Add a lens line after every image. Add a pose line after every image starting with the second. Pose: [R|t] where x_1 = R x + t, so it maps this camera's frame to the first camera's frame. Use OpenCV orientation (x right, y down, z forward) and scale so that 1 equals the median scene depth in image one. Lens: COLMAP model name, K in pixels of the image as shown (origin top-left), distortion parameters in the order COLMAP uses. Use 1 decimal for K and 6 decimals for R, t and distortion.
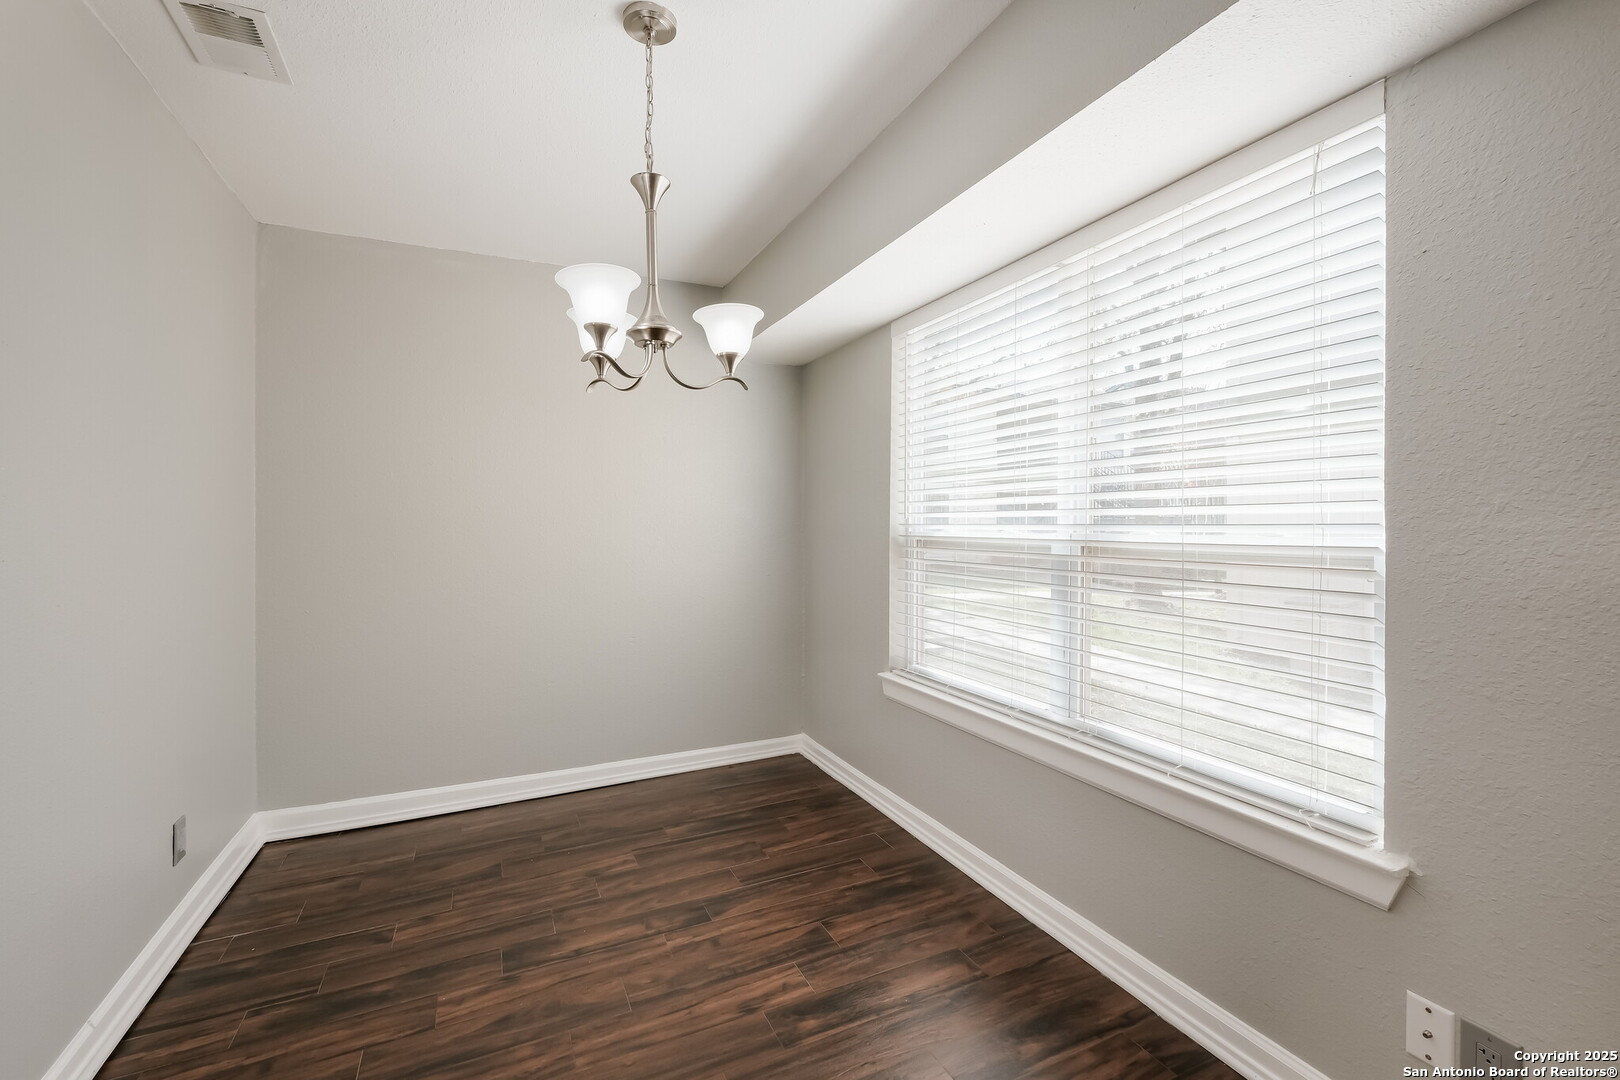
lens RADIAL K [[696.3, 0, 815.5], [0, 696.3, 527.2], [0, 0, 1]] dist [0.001913, 0.000134]
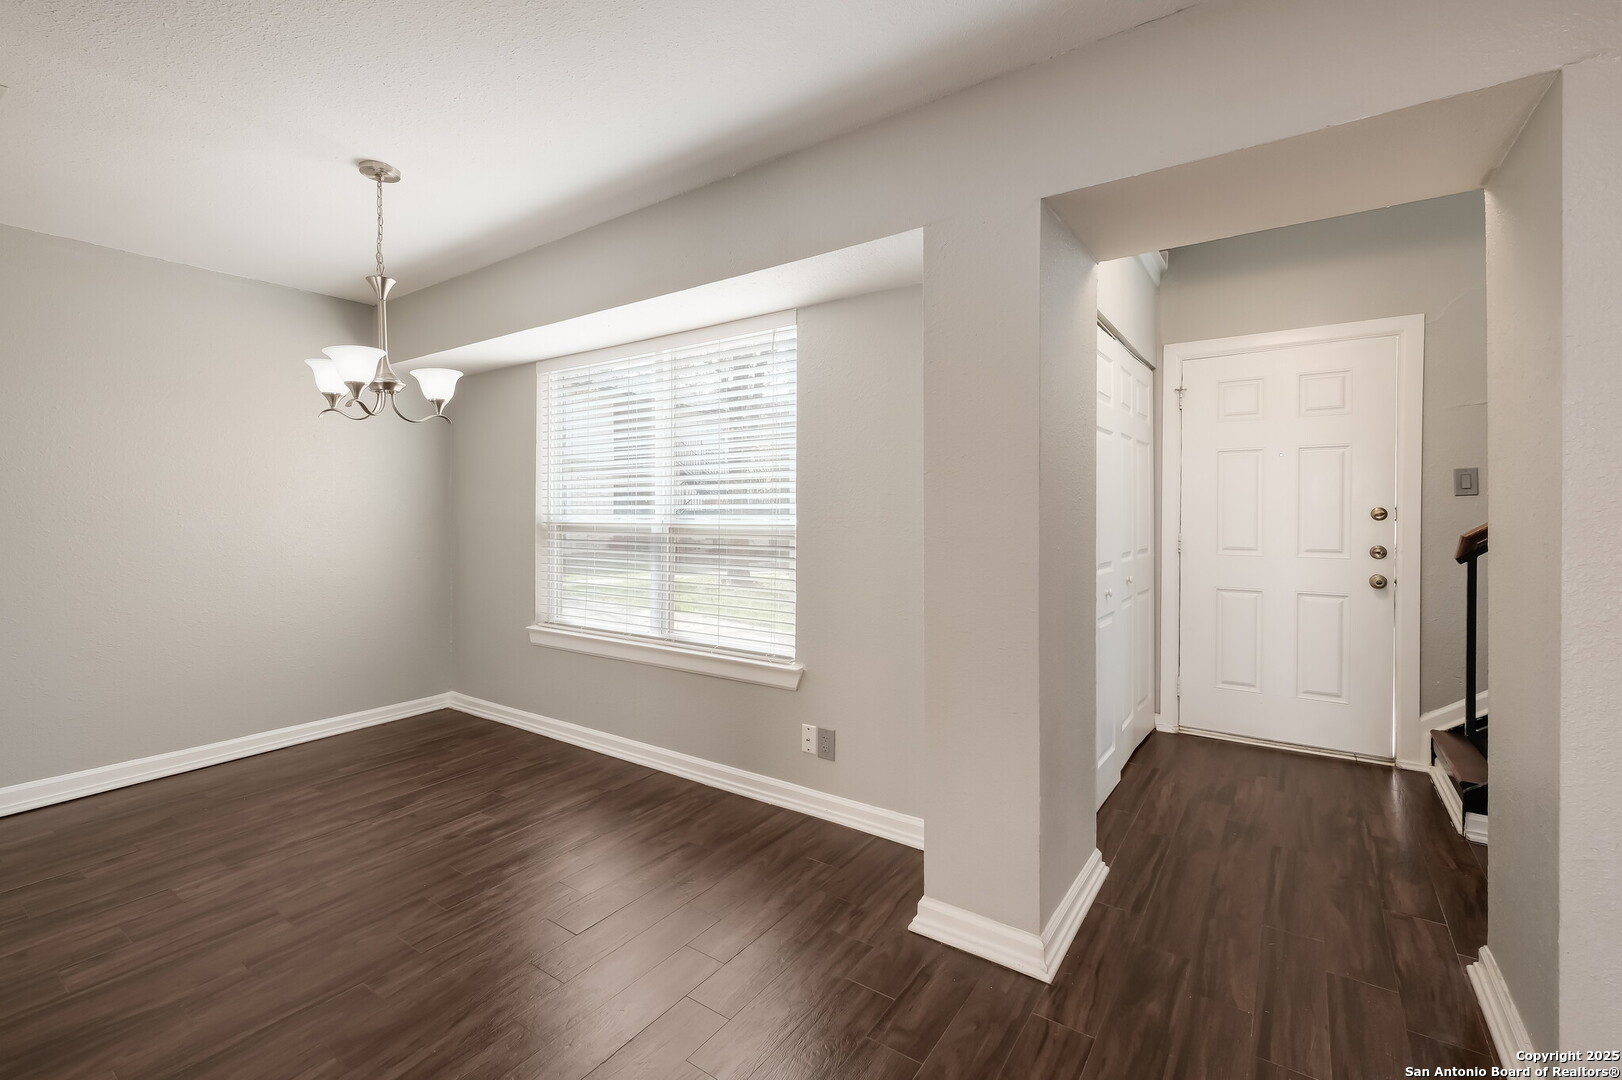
lens RADIAL K [[708.0, 0, 806.6], [0, 708.0, 515.5], [0, 0, 1]] dist [0.000935, 0.000517]
pose [[0.866753, 0.000755, 0.498737, -0.155589], [0.001047, 0.999994, -0.003333, 0.004714], [-0.498737, 0.003411, 0.866747, -0.564394]]
